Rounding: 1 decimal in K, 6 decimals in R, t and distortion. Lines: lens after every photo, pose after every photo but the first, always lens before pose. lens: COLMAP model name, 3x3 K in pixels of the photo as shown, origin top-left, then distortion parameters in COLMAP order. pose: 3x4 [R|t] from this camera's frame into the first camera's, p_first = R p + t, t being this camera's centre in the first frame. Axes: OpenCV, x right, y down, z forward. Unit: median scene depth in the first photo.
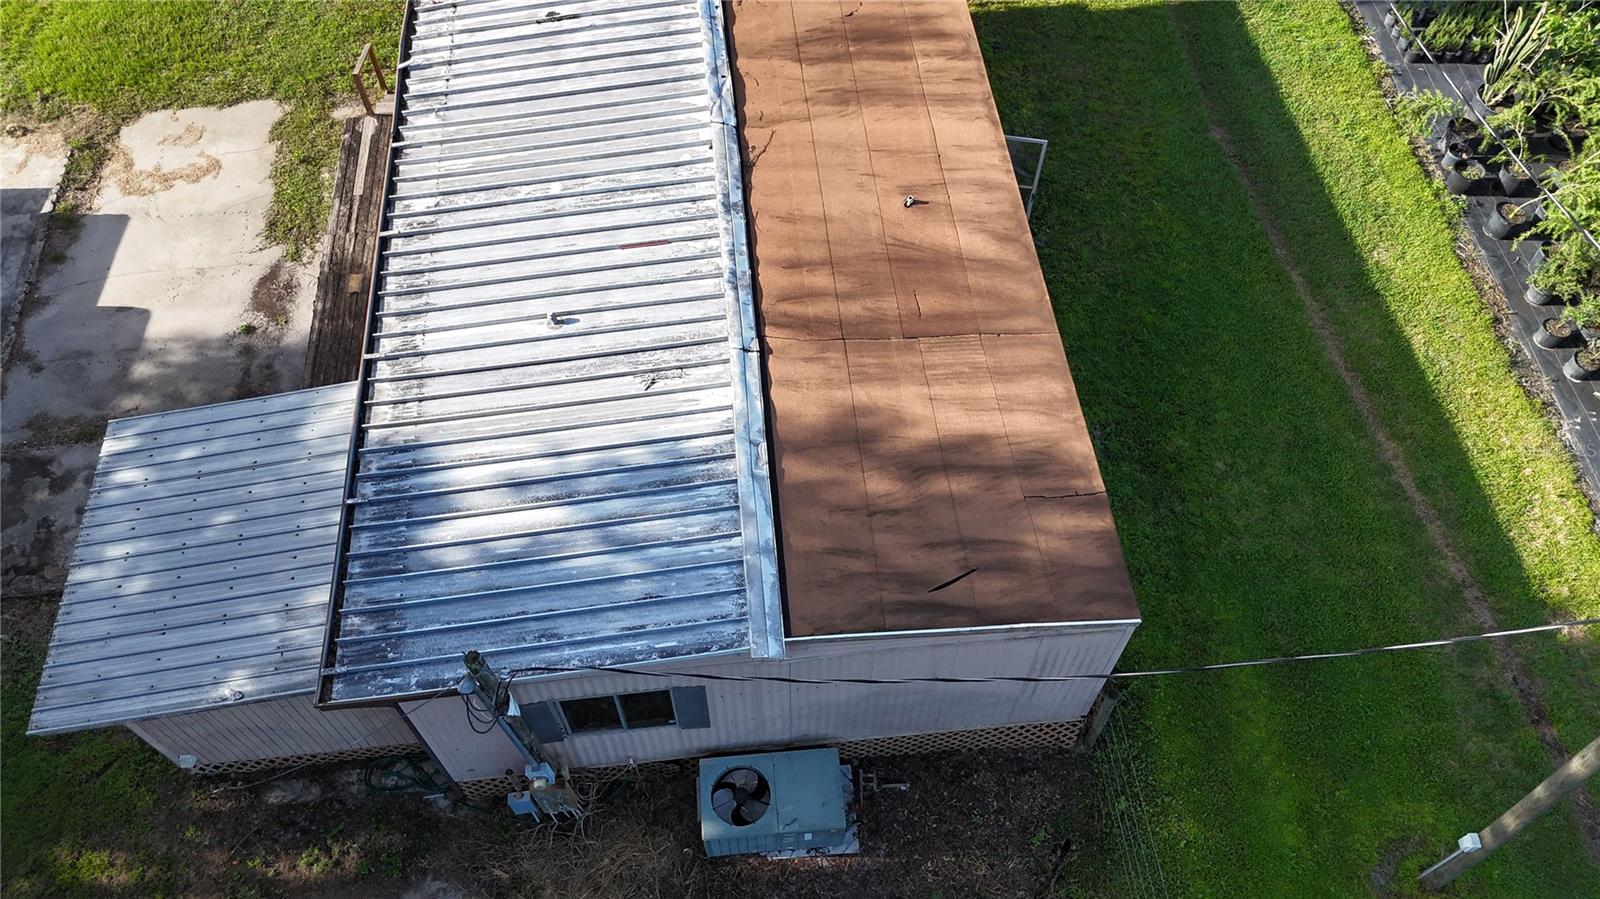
lens RADIAL K [[1196.7, 0, 795.9], [0, 1196.7, 441.5], [0, 0, 1]] dist [0.100784, -0.103920]
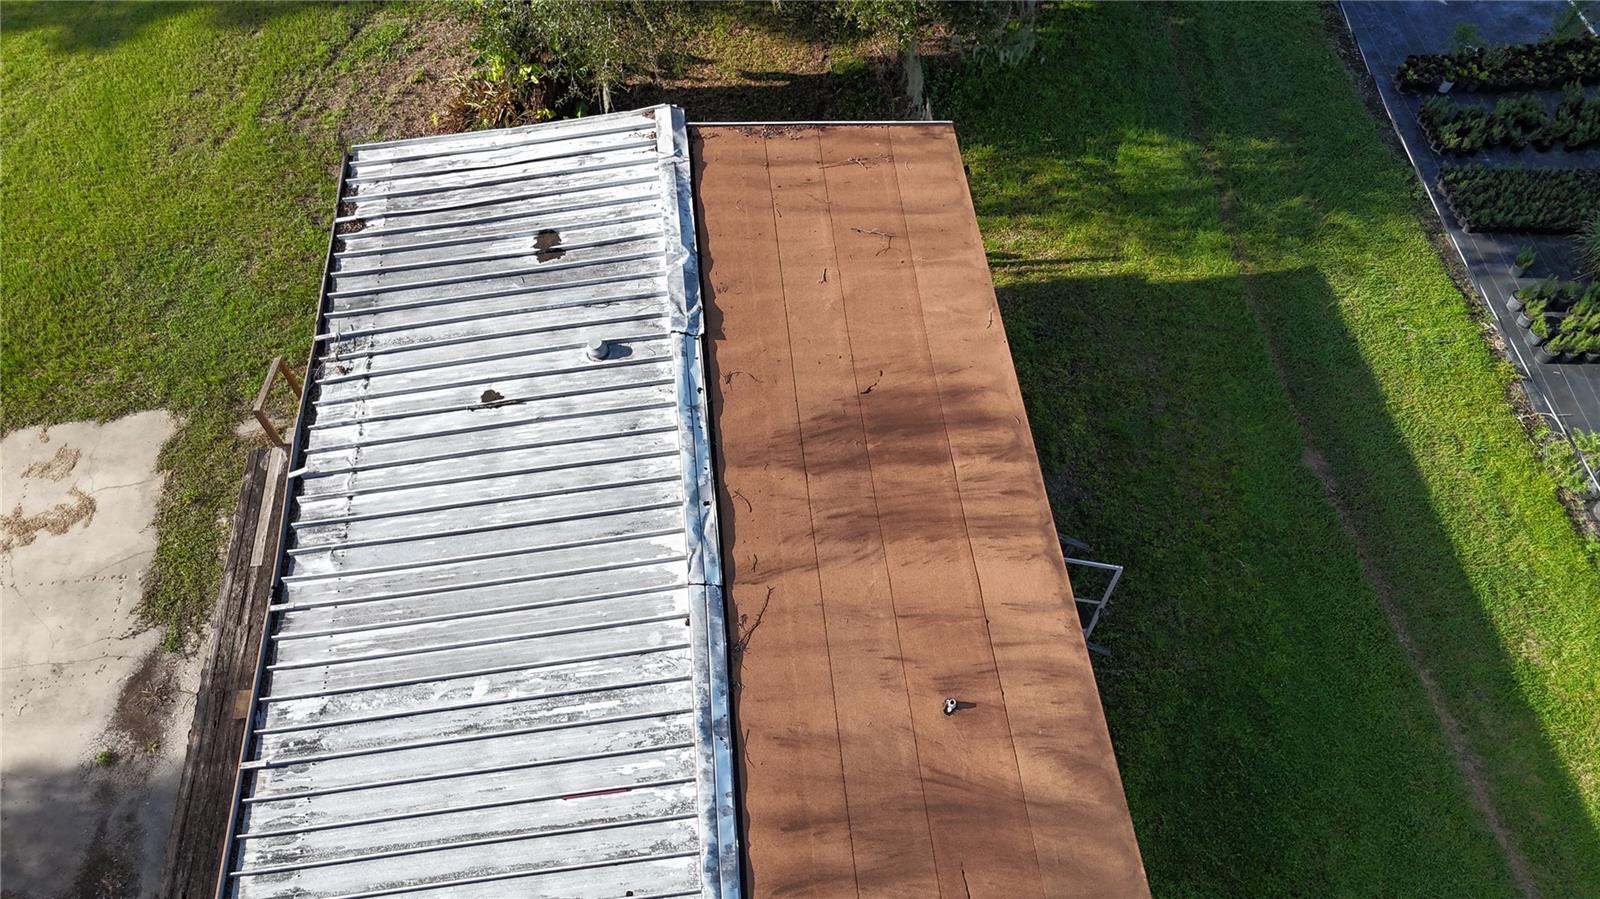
lens RADIAL K [[1196.7, 0, 795.9], [0, 1196.7, 441.5], [0, 0, 1]] dist [0.100784, -0.103920]
pose [[0.999998, -0.000011, -0.001752, -0.000903], [0.000009, 0.999999, -0.001158, -0.323607], [0.001752, 0.001158, 0.999998, 0.218942]]
